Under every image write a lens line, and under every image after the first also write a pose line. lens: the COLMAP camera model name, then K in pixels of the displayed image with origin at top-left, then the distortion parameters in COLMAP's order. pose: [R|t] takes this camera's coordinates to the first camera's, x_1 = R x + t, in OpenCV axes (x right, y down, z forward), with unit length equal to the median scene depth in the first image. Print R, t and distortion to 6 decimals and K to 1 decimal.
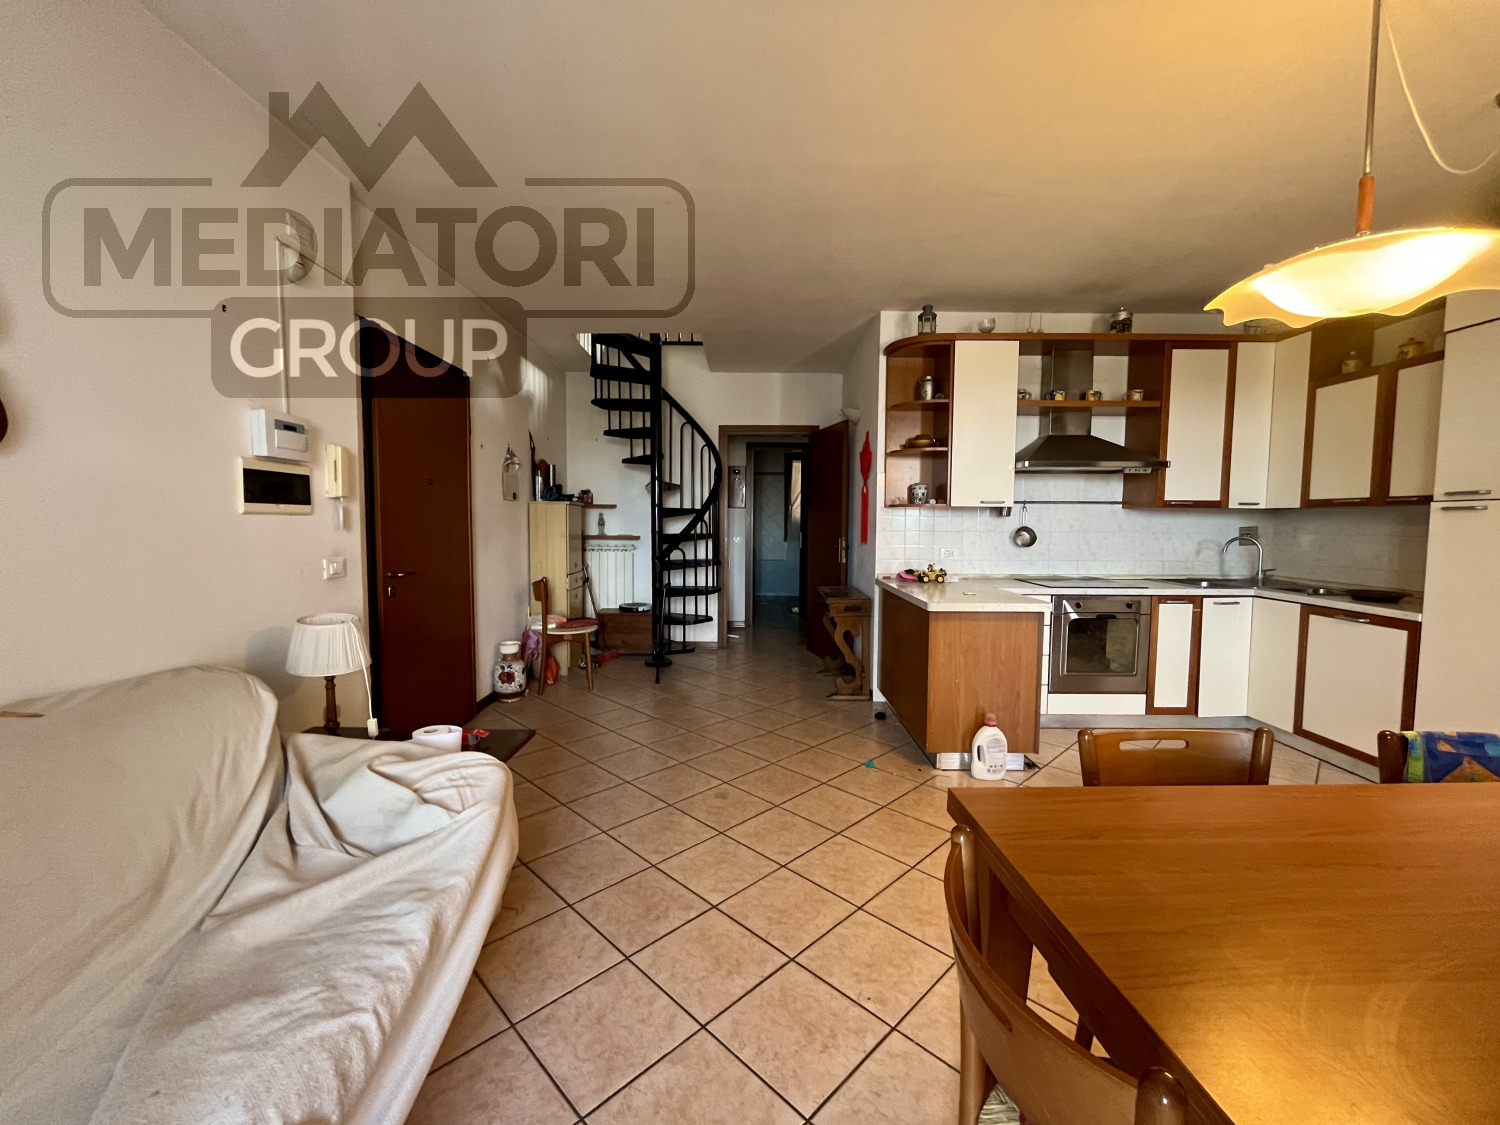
lens RADIAL K [[608.7, 0, 746.8], [0, 608.7, 560.3], [0, 0, 1]] dist [-0.001475, -0.000303]
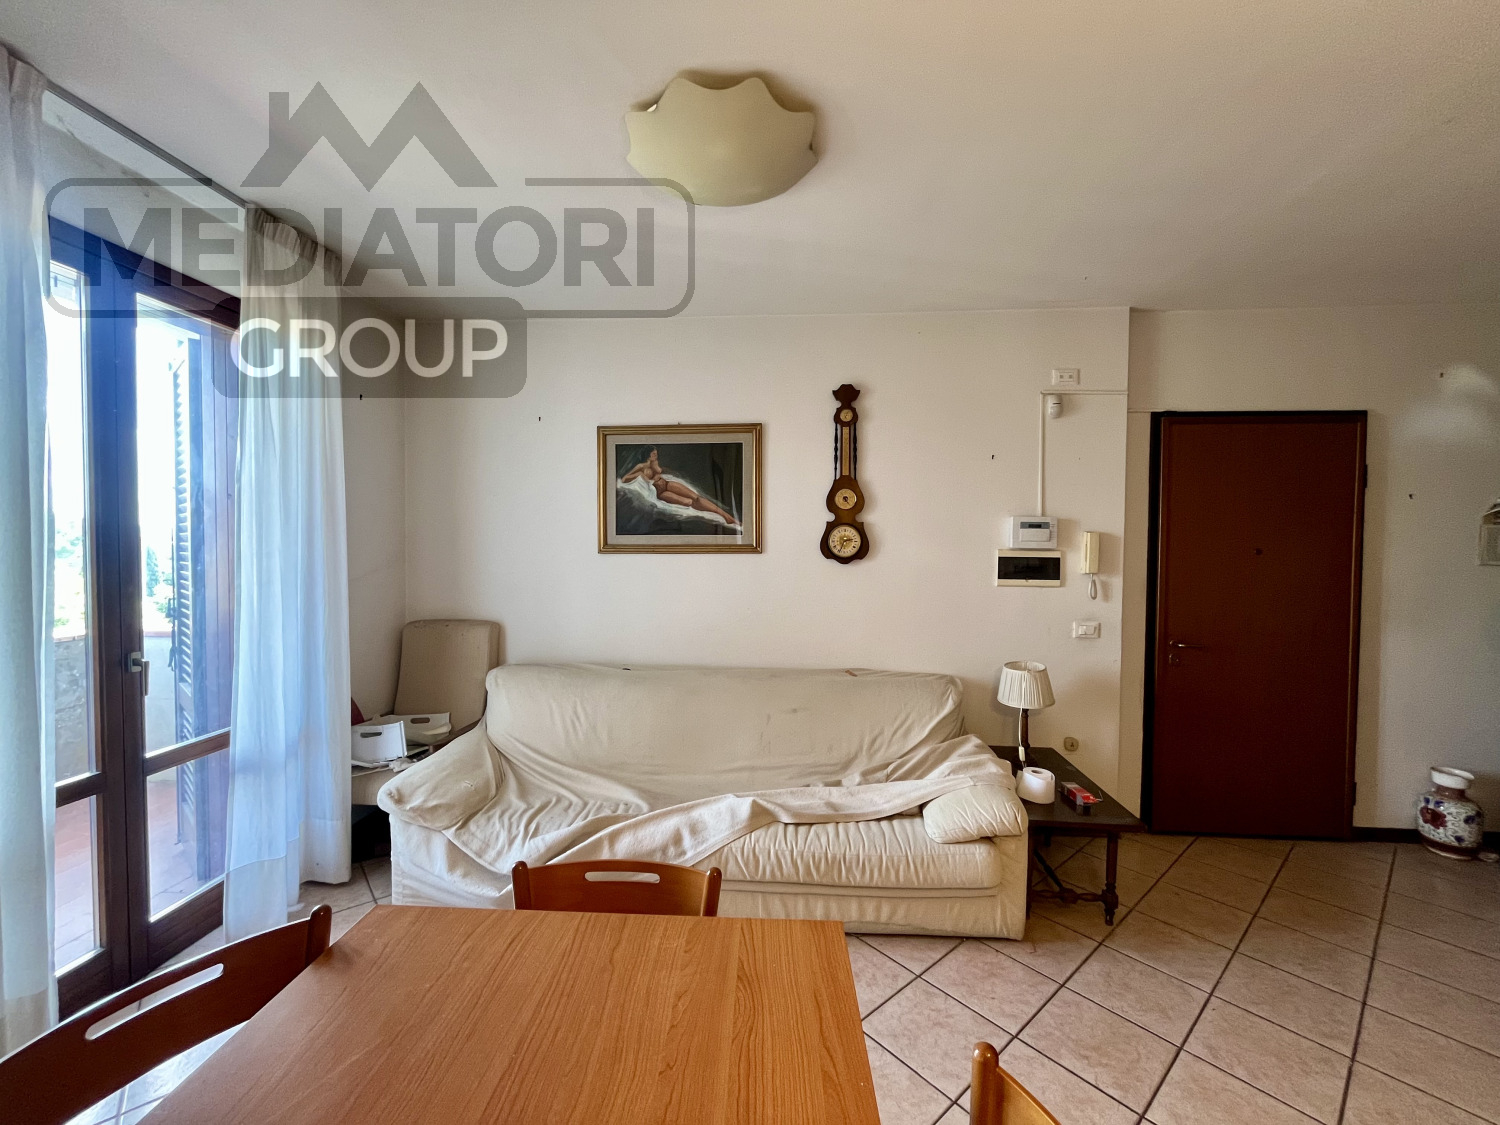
lens RADIAL K [[608.7, 0, 749.9], [0, 608.7, 561.0], [0, 0, 1]] dist [-0.001475, -0.000303]
pose [[-0.073374, 0.018571, -0.997132, 0.393993], [-0.072309, 0.997096, 0.023891, -0.069697], [0.994680, 0.073854, -0.071818, 0.256994]]
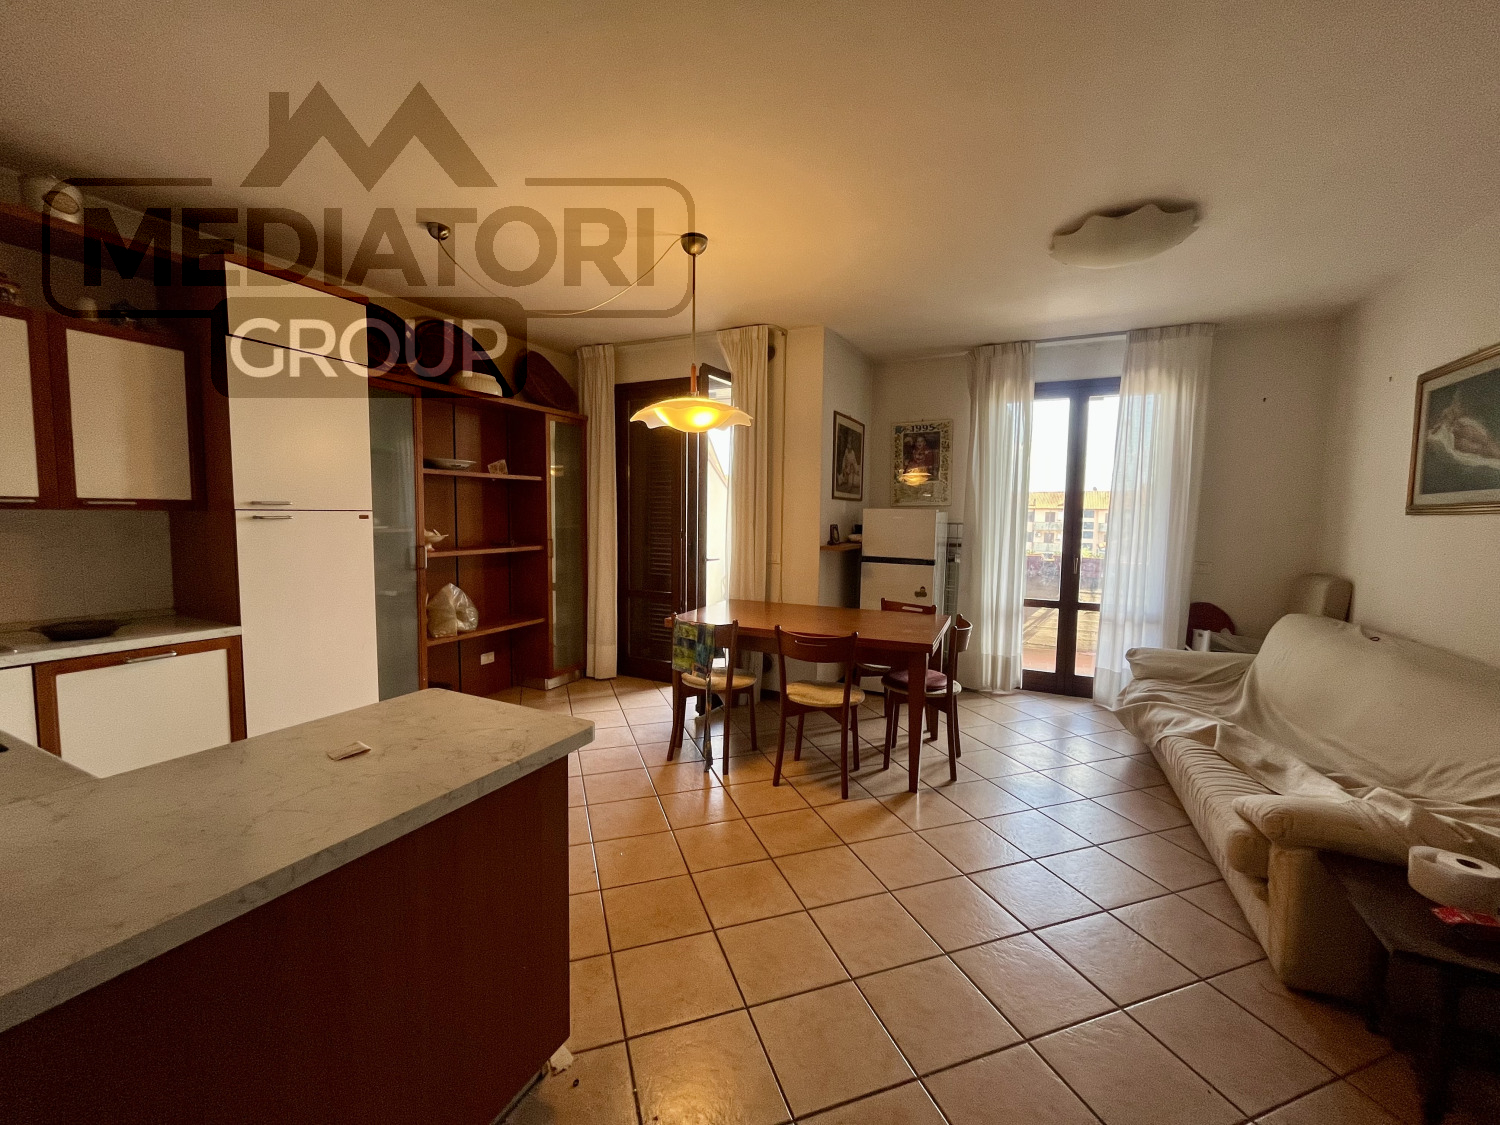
lens RADIAL K [[608.7, 0, 749.5], [0, 608.7, 559.4], [0, 0, 1]] dist [-0.001475, -0.000303]
pose [[-0.902054, -0.052554, 0.428411, -0.015623], [0.007010, 0.990645, 0.136285, -0.100695], [-0.431566, 0.125940, -0.893247, 1.056844]]
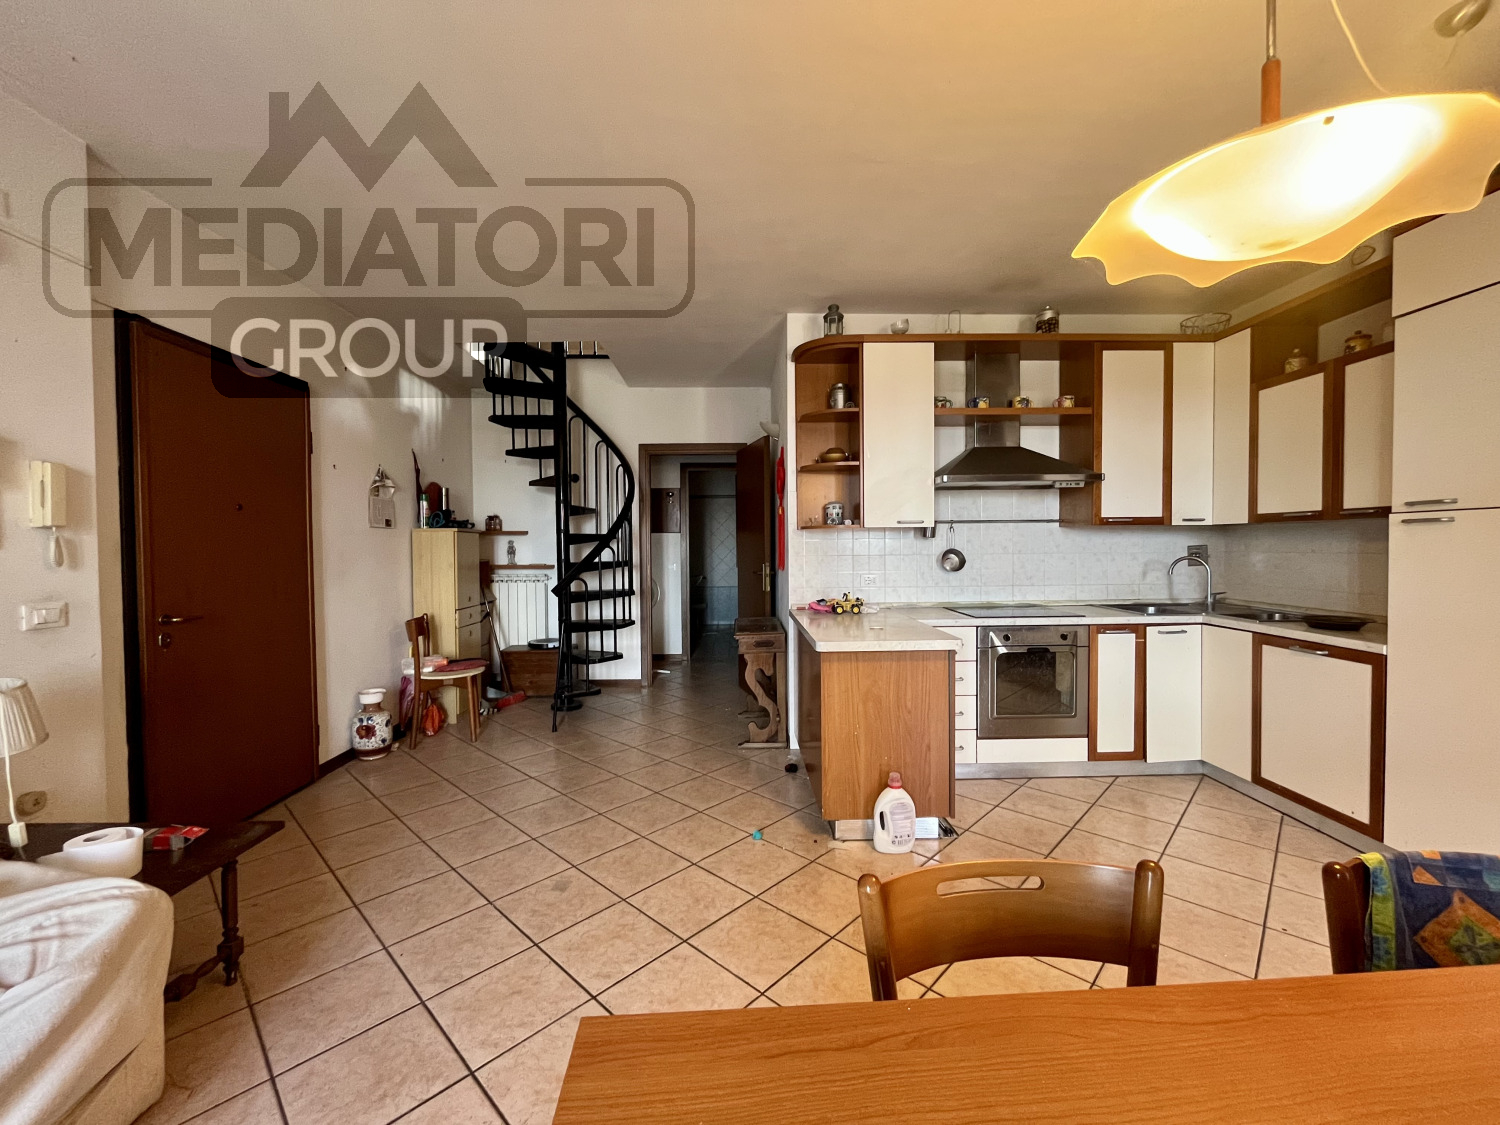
lens RADIAL K [[608.7, 0, 746.8], [0, 608.7, 560.5], [0, 0, 1]] dist [-0.001475, -0.000303]
pose [[0.999536, -0.015789, 0.026044, 0.139771], [0.016816, 0.999072, -0.039666, -0.008162], [-0.025394, 0.040085, 0.998874, 0.120261]]
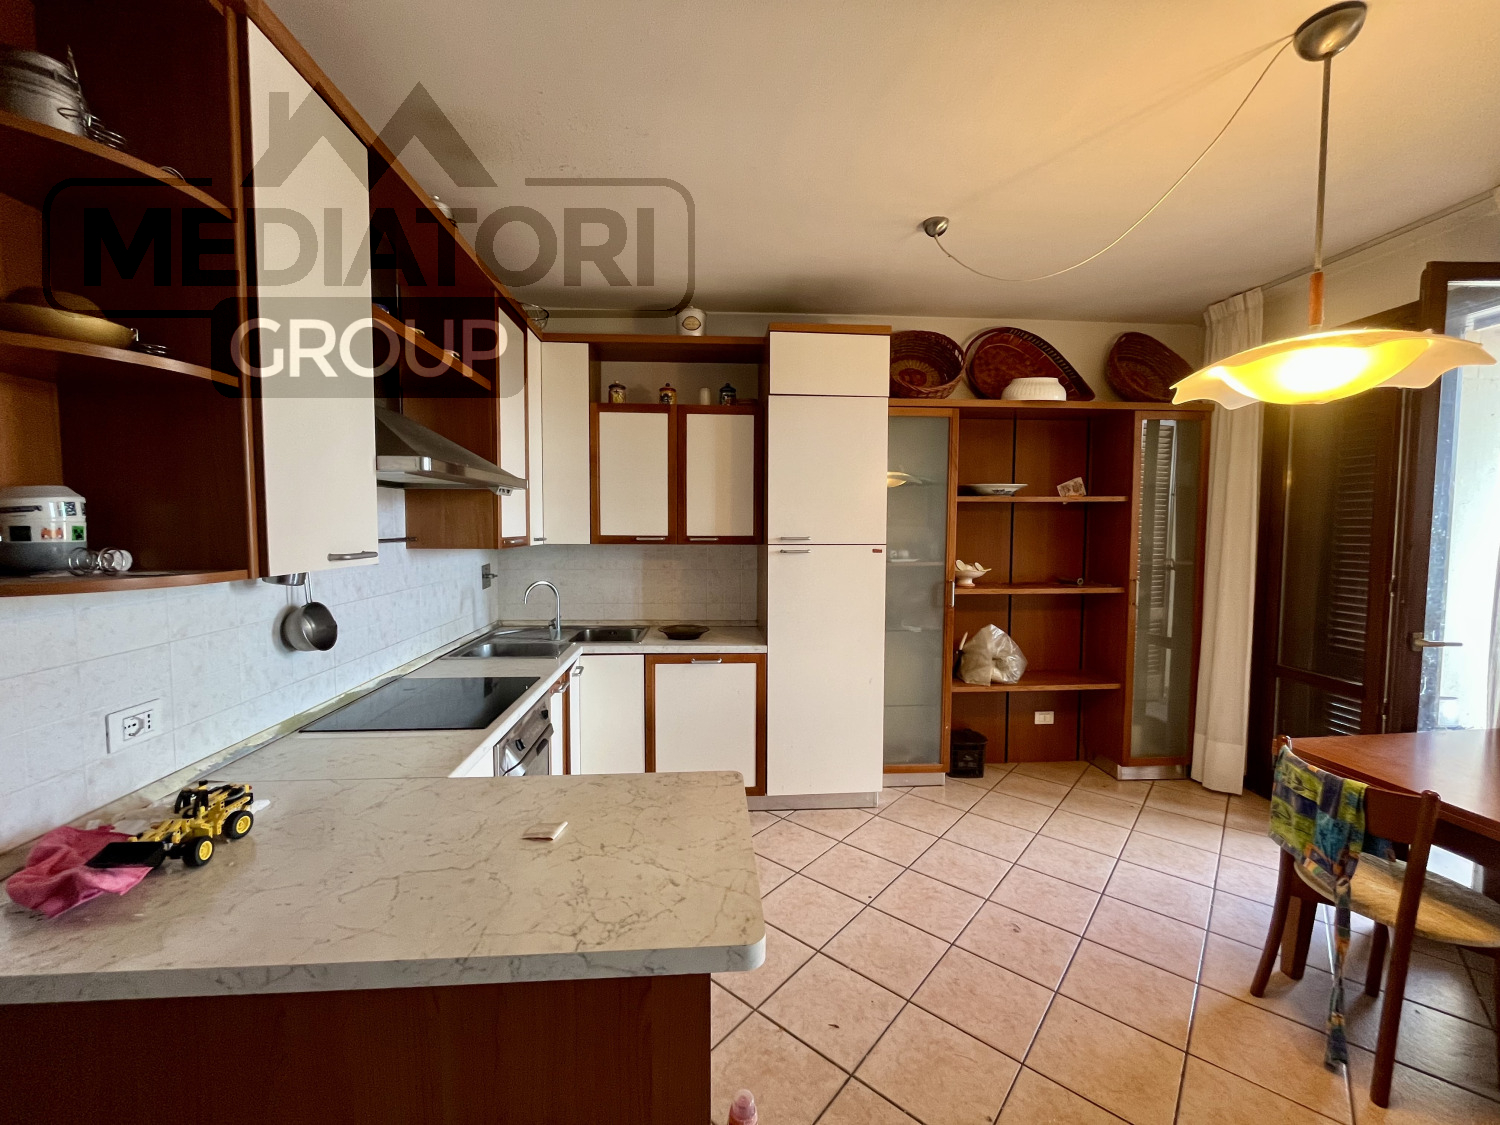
lens RADIAL K [[608.7, 0, 746.0], [0, 608.7, 561.0], [0, 0, 1]] dist [-0.001475, -0.000303]
pose [[-0.077807, -0.066821, 0.994727, 0.015285], [0.059284, 0.995676, 0.071522, -0.104113], [-0.995204, 0.064536, -0.073509, 0.782708]]
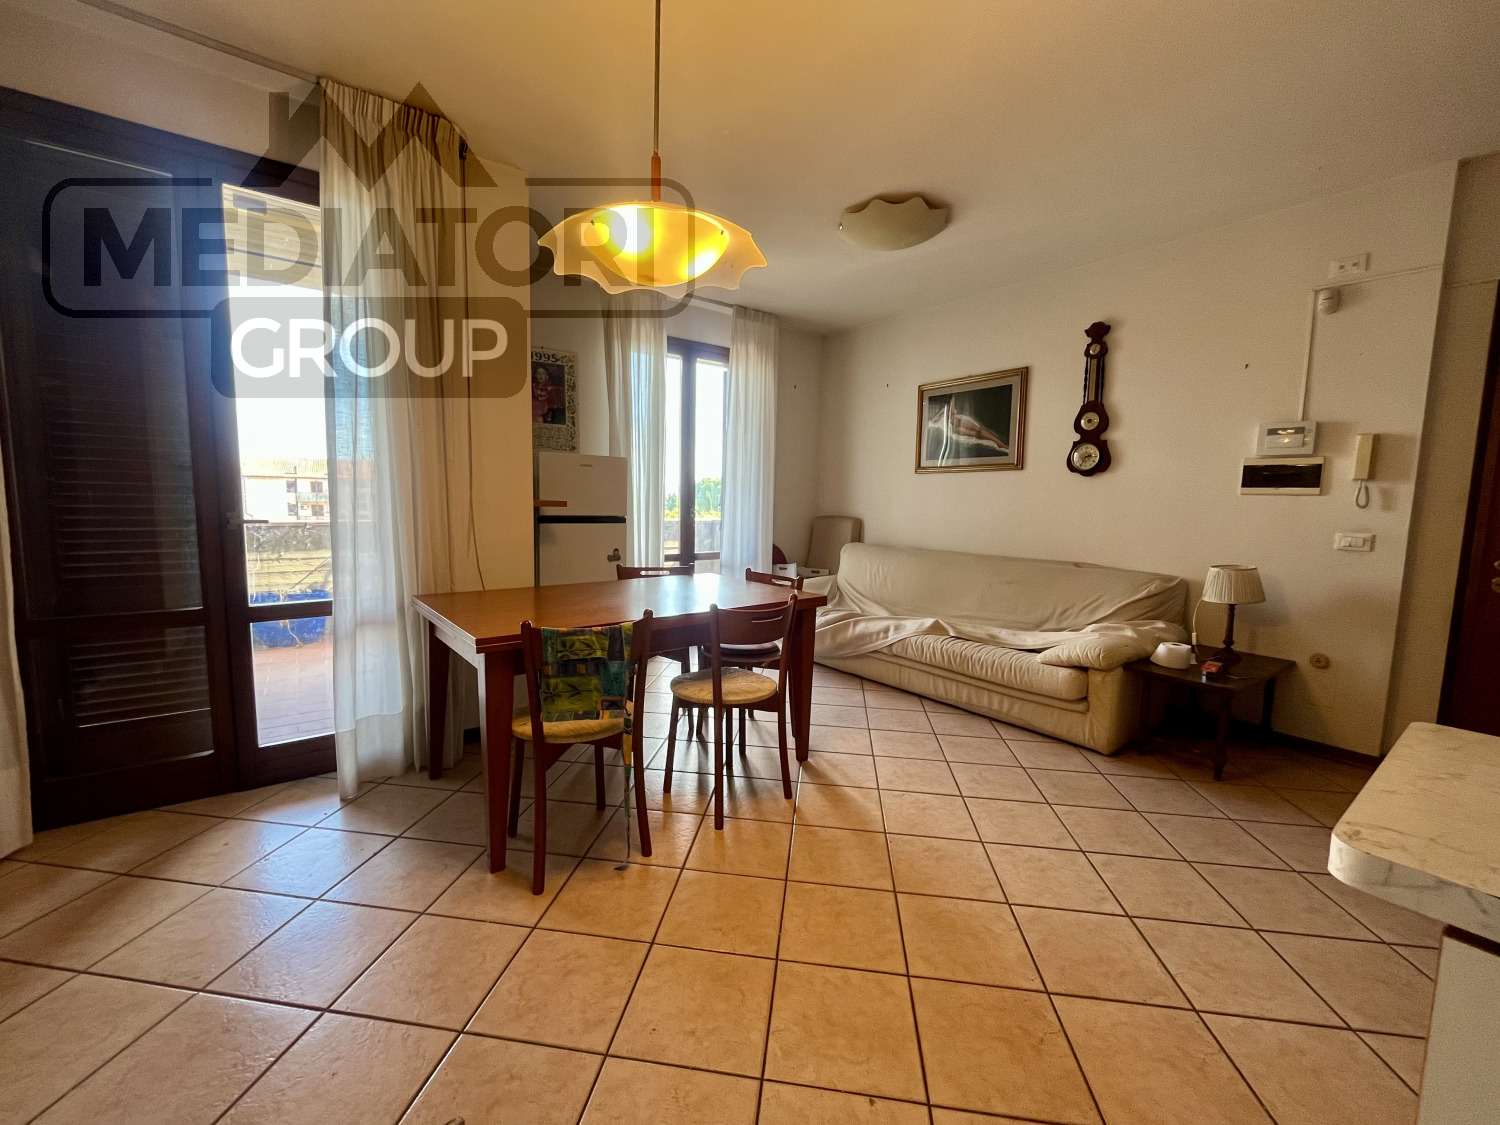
lens RADIAL K [[608.7, 0, 748.9], [0, 608.7, 560.9], [0, 0, 1]] dist [-0.001475, -0.000303]
pose [[-0.795179, 0.037950, -0.605187, 0.598901], [-0.066153, 0.986653, 0.148792, -0.030653], [0.602756, 0.158351, -0.782055, 0.787135]]
